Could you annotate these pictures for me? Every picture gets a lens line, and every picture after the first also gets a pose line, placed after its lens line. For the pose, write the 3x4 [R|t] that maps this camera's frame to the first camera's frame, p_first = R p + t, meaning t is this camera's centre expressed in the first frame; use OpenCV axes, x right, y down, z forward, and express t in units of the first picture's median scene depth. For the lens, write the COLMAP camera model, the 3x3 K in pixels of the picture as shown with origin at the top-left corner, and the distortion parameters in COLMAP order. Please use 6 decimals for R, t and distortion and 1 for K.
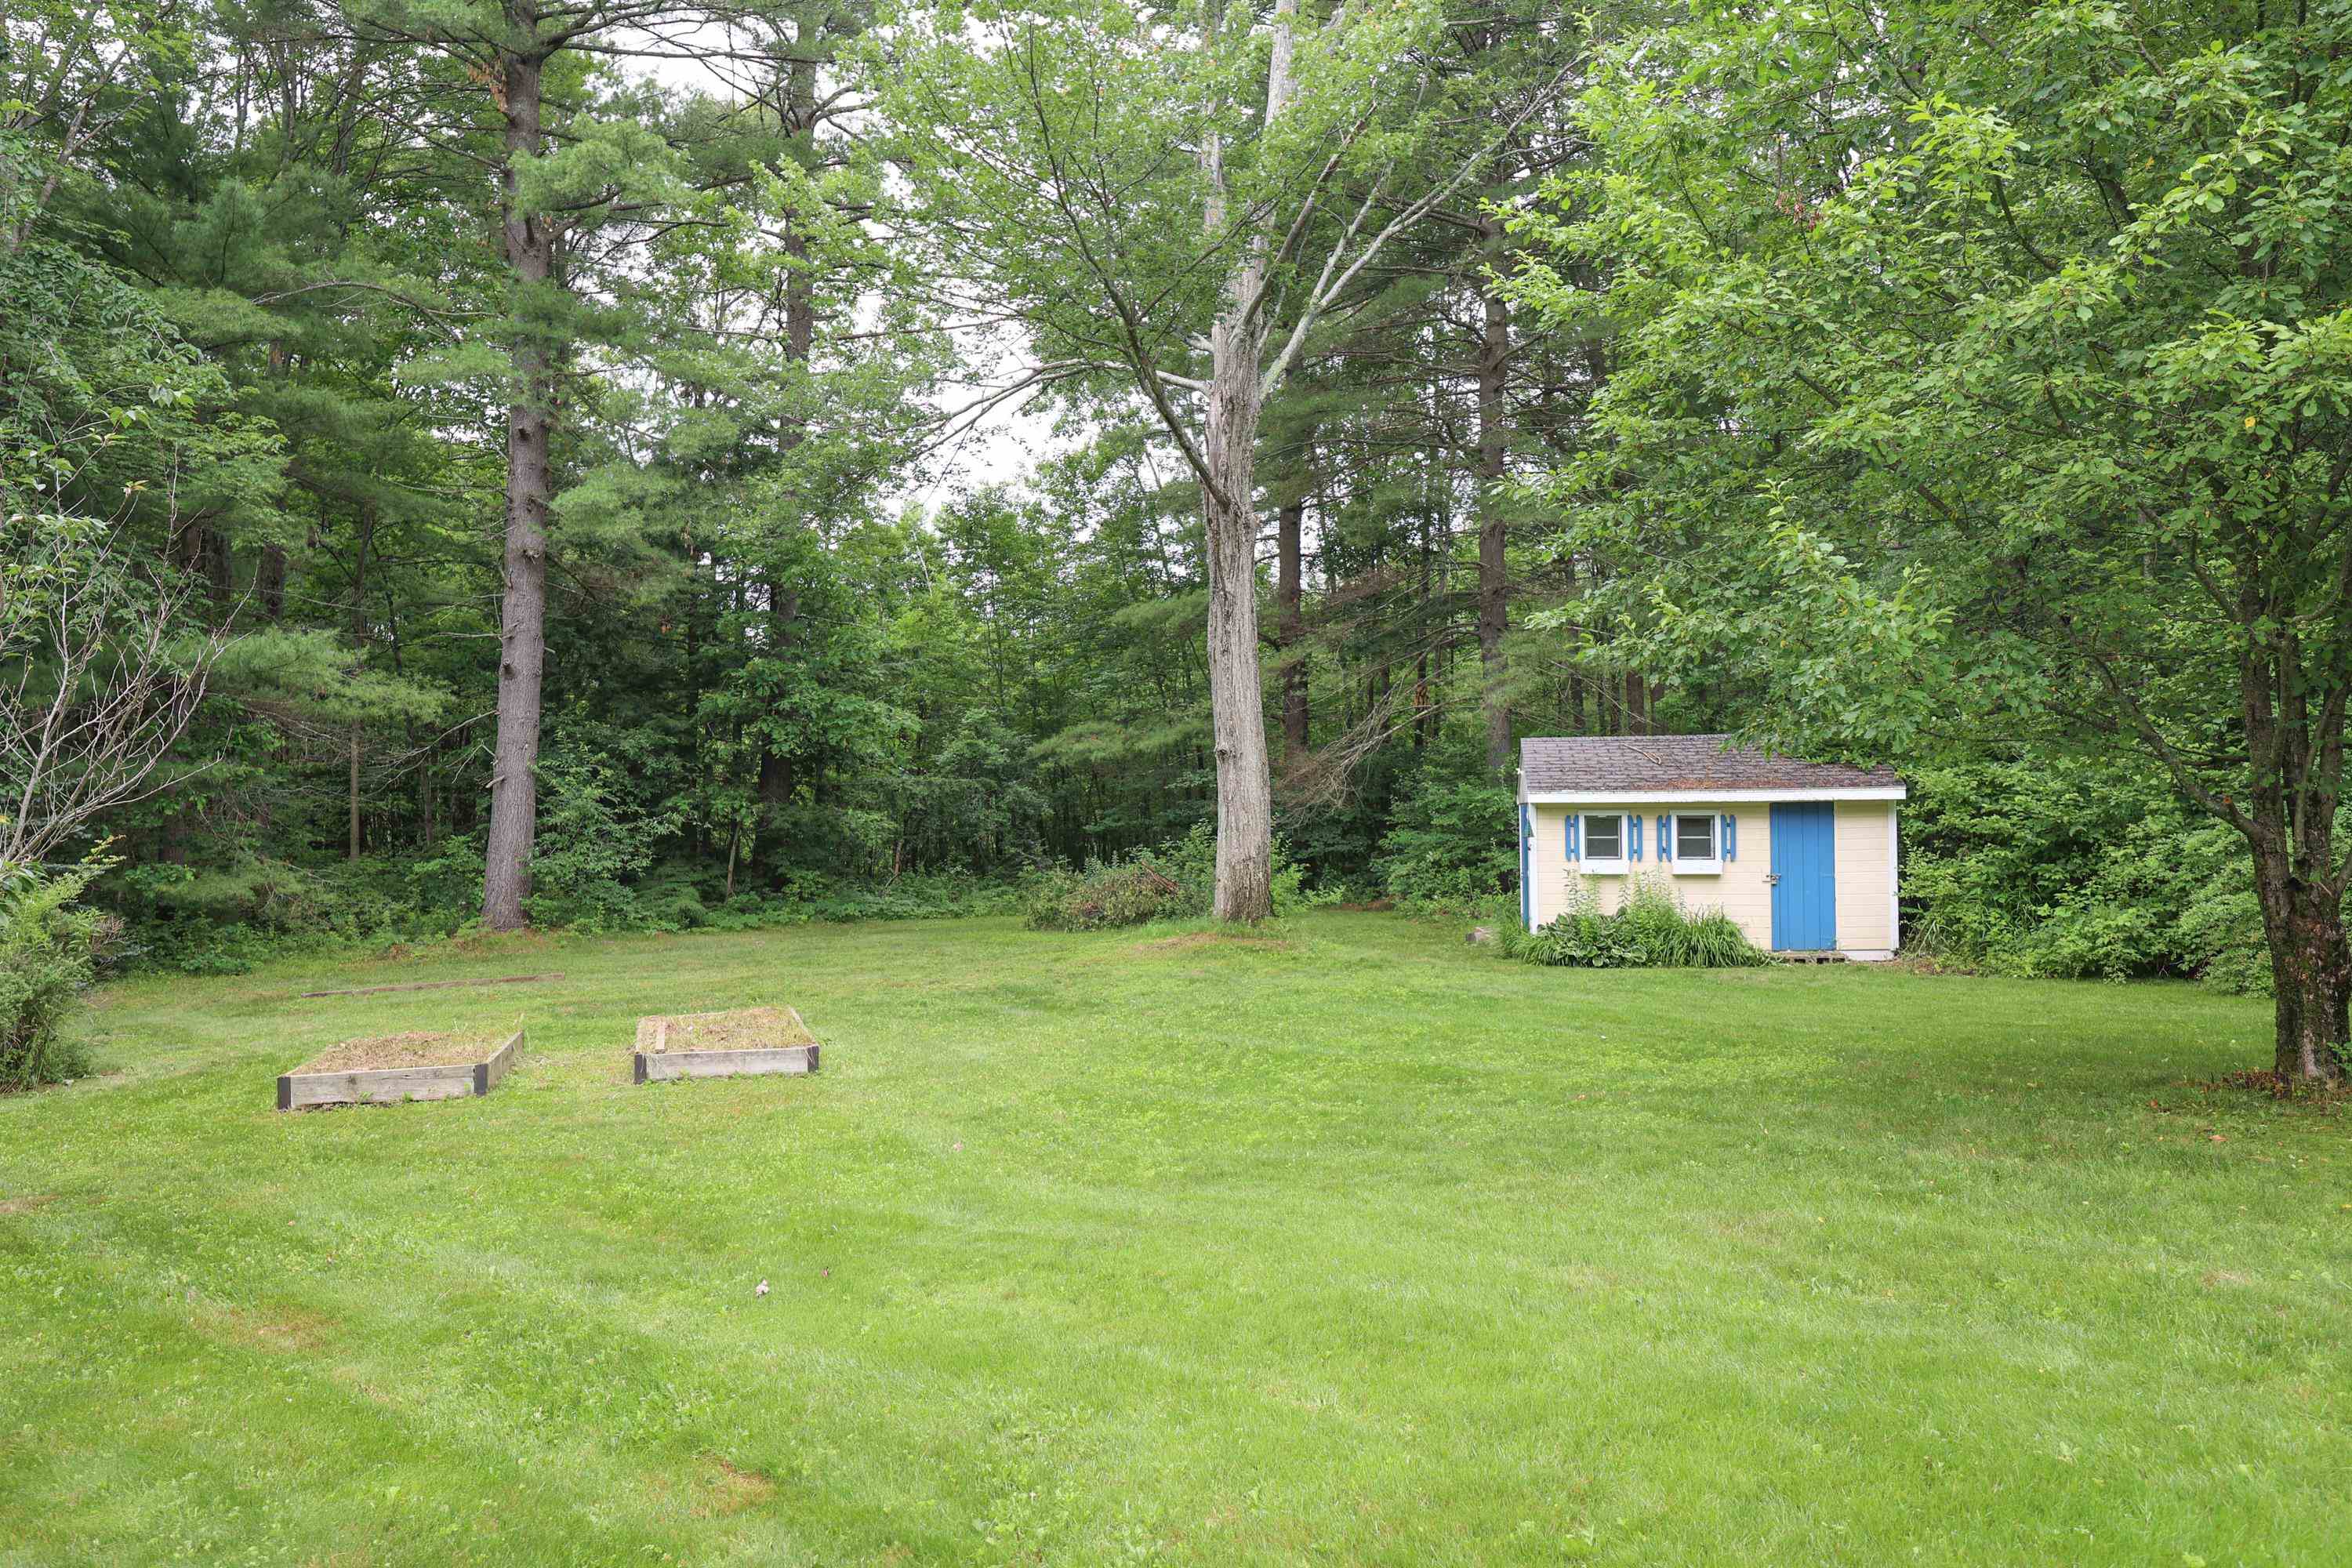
lens RADIAL K [[1623.1, 0, 1176.0], [0, 1623.1, 784.0], [0, 0, 1]] dist [0.000525, 0.000304]
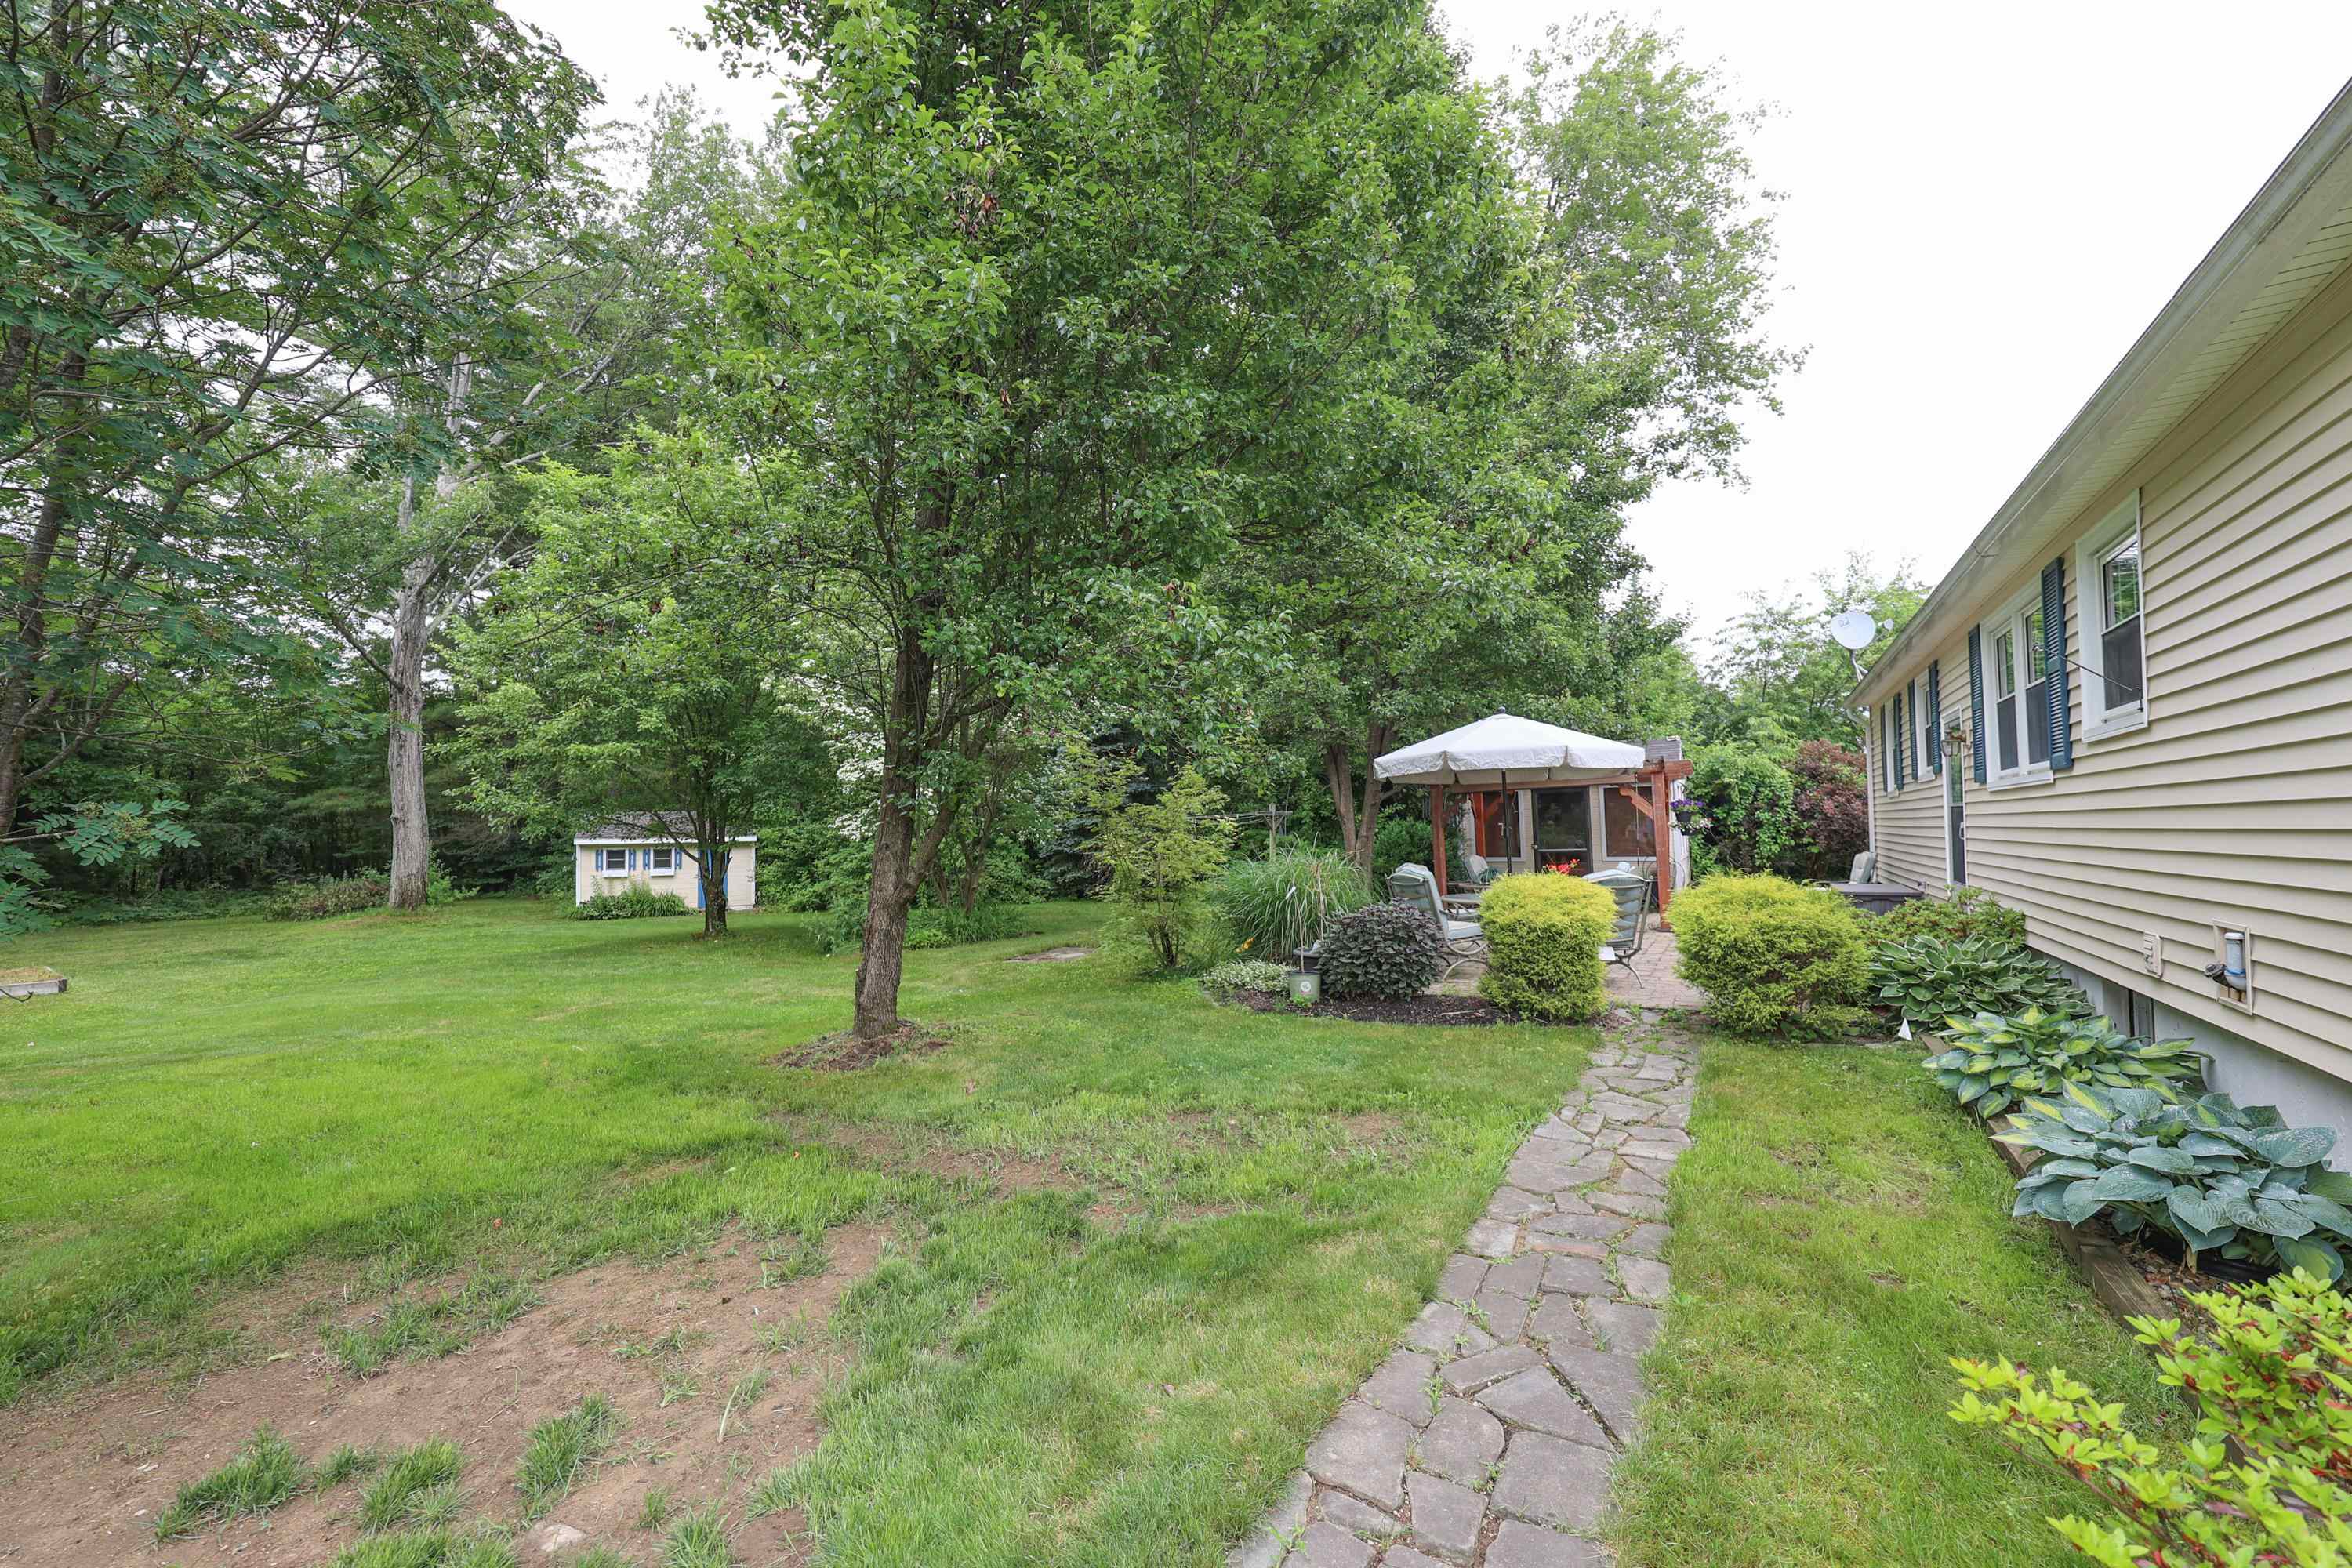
lens RADIAL K [[946.2, 0, 1170.6], [0, 946.2, 786.5], [0, 0, 1]] dist [0.000355, -0.000031]
pose [[0.803066, 0.022467, 0.595466, 0.104297], [-0.003425, 0.999447, -0.033090, -0.025463], [-0.595880, 0.024534, 0.802698, -0.456341]]
